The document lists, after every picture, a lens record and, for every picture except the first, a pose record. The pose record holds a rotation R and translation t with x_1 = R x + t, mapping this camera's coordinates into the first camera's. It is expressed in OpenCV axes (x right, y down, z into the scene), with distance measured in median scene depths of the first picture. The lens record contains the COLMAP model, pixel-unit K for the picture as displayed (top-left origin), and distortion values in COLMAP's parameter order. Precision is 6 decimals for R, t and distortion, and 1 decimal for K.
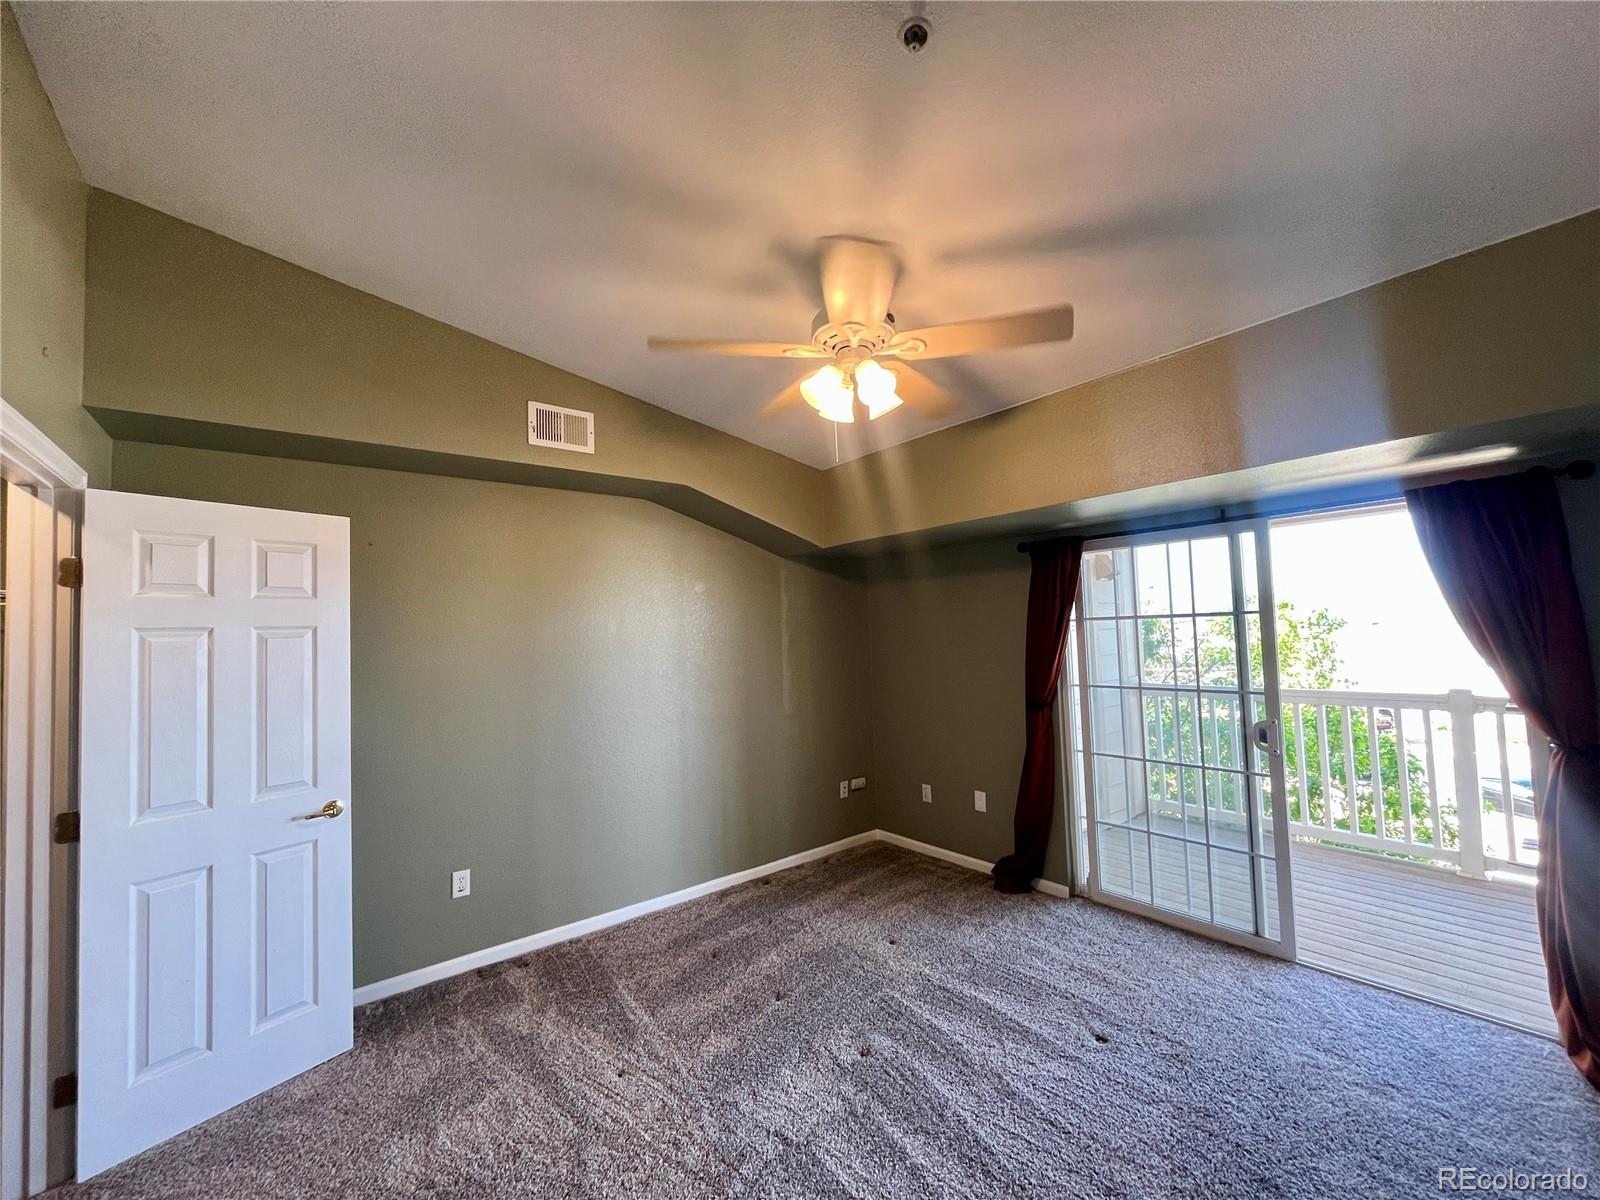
lens RADIAL K [[644.7, 0, 796.0], [0, 644.7, 600.3], [0, 0, 1]] dist [-0.003614, -0.000407]
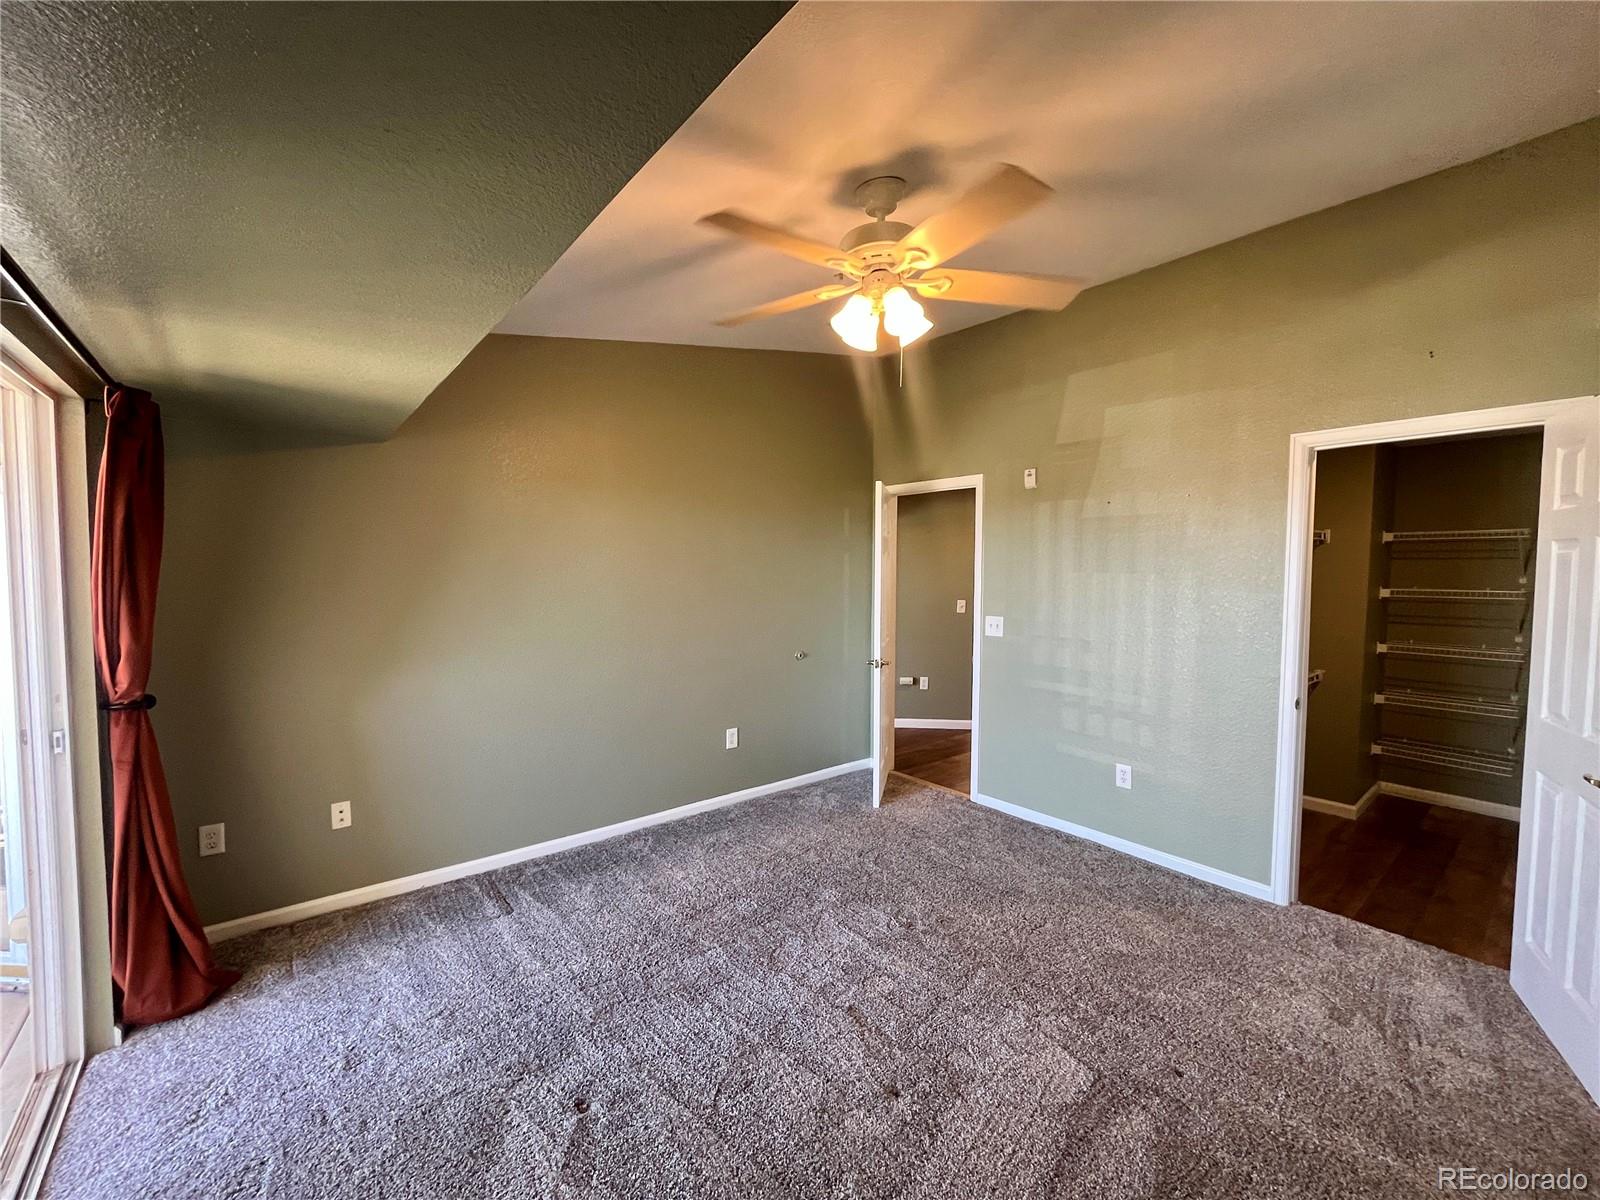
lens RADIAL K [[644.7, 0, 796.0], [0, 644.7, 600.3], [0, 0, 1]] dist [-0.003614, -0.000407]
pose [[-0.999446, 0.029363, -0.015678, 0.203844], [0.029205, 0.999521, 0.010192, 0.076925], [0.015970, 0.009729, -0.999825, 1.626607]]
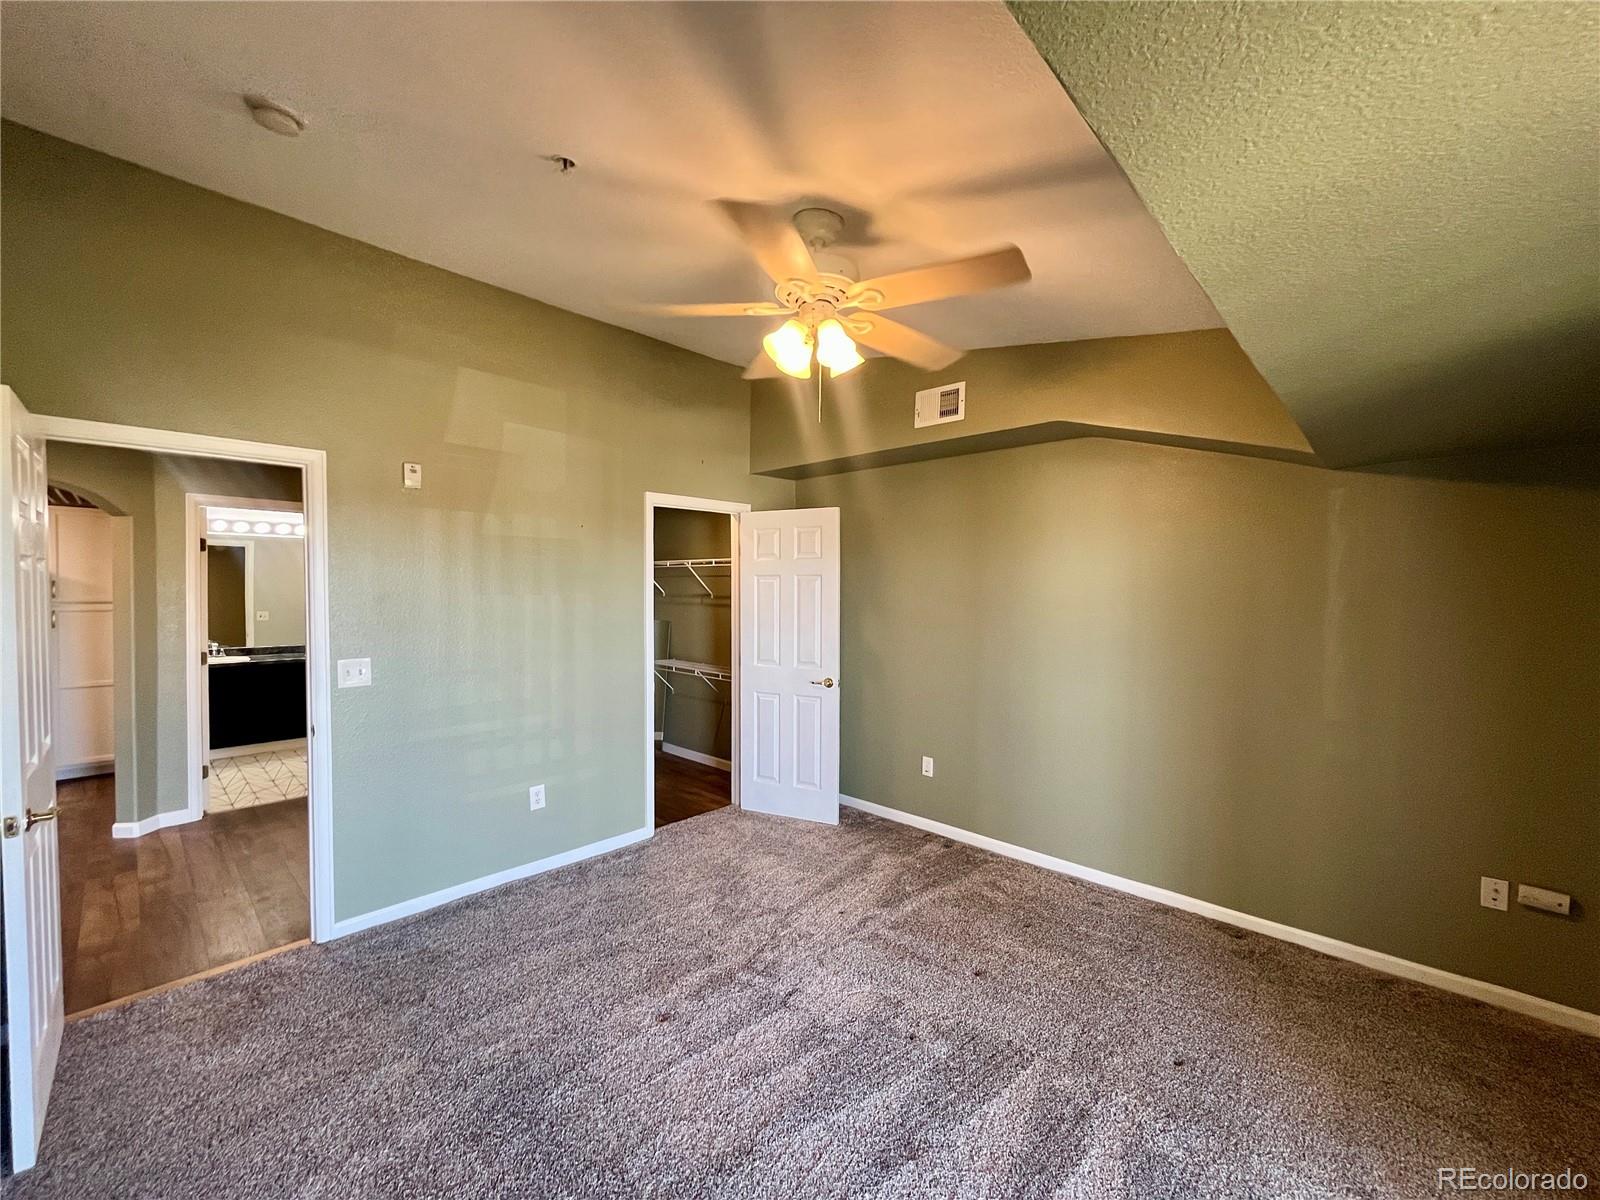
lens RADIAL K [[640.2, 0, 802.4], [0, 640.2, 606.3], [0, 0, 1]] dist [0.000356, -0.000008]
pose [[0.142220, 0.060903, -0.987960, 0.884603], [0.034566, 0.997191, 0.066448, 0.009781], [0.989231, -0.043600, 0.139715, 0.675646]]
